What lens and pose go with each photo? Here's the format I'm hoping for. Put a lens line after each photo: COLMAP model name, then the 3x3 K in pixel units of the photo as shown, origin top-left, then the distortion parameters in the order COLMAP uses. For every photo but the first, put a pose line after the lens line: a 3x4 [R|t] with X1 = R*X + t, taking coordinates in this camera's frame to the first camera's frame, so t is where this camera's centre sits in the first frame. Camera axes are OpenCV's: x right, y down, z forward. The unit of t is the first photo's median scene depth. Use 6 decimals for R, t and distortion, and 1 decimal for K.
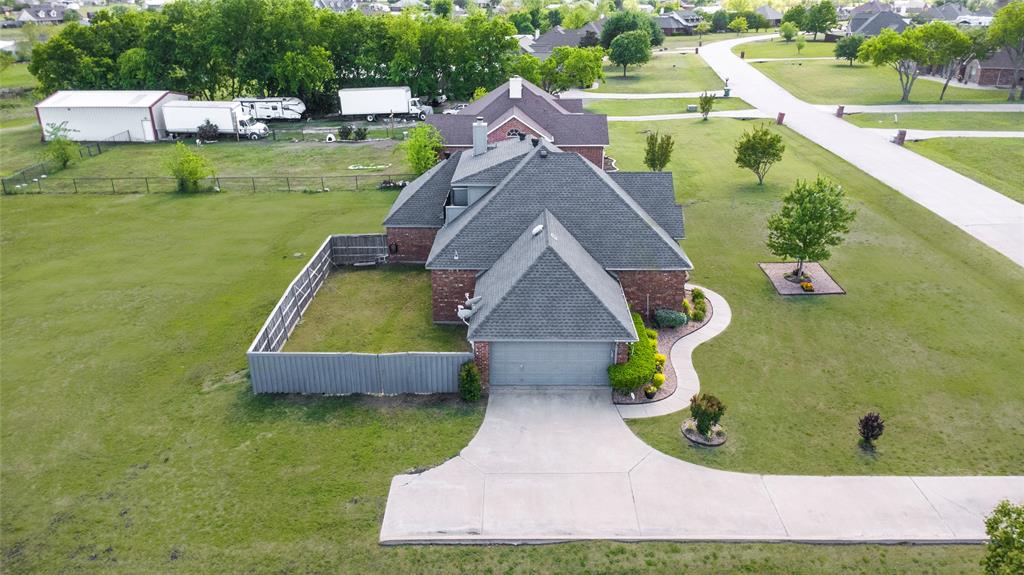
lens RADIAL K [[717.5, 0, 510.6], [0, 717.5, 289.1], [0, 0, 1]] dist [0.028774, -0.041109]
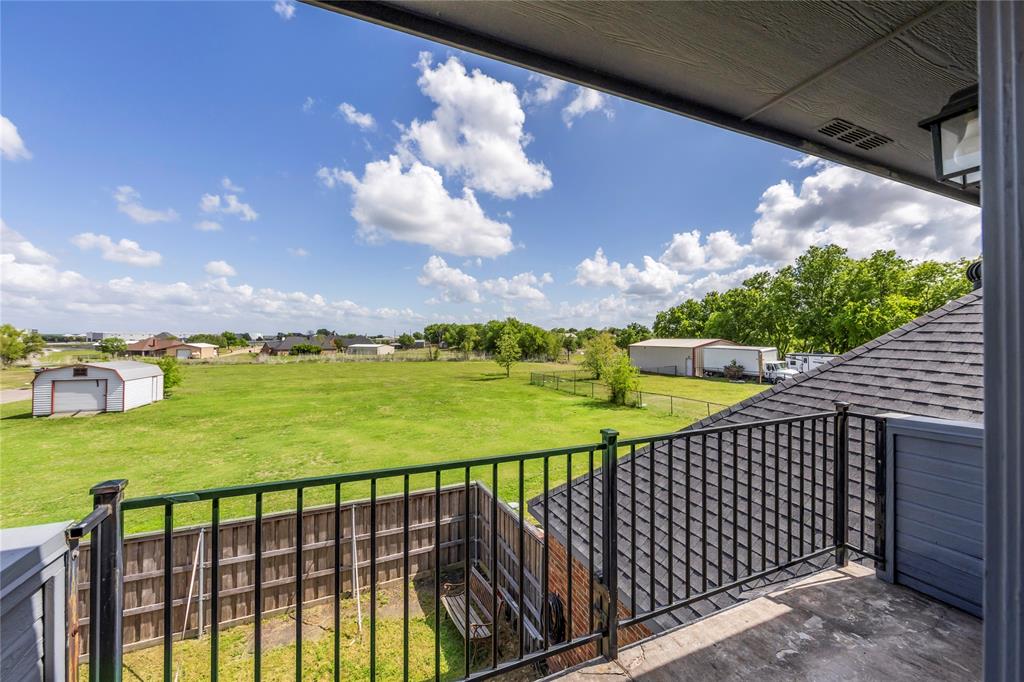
lens RADIAL K [[399.8, 0, 520.5], [0, 399.8, 333.8], [0, 0, 1]] dist [-0.002994, -0.000217]
pose [[0.418611, -0.004078, -0.908157, -0.033459], [-0.350250, 0.921903, -0.165586, -0.079294], [0.837908, 0.387398, 0.384490, 0.596905]]
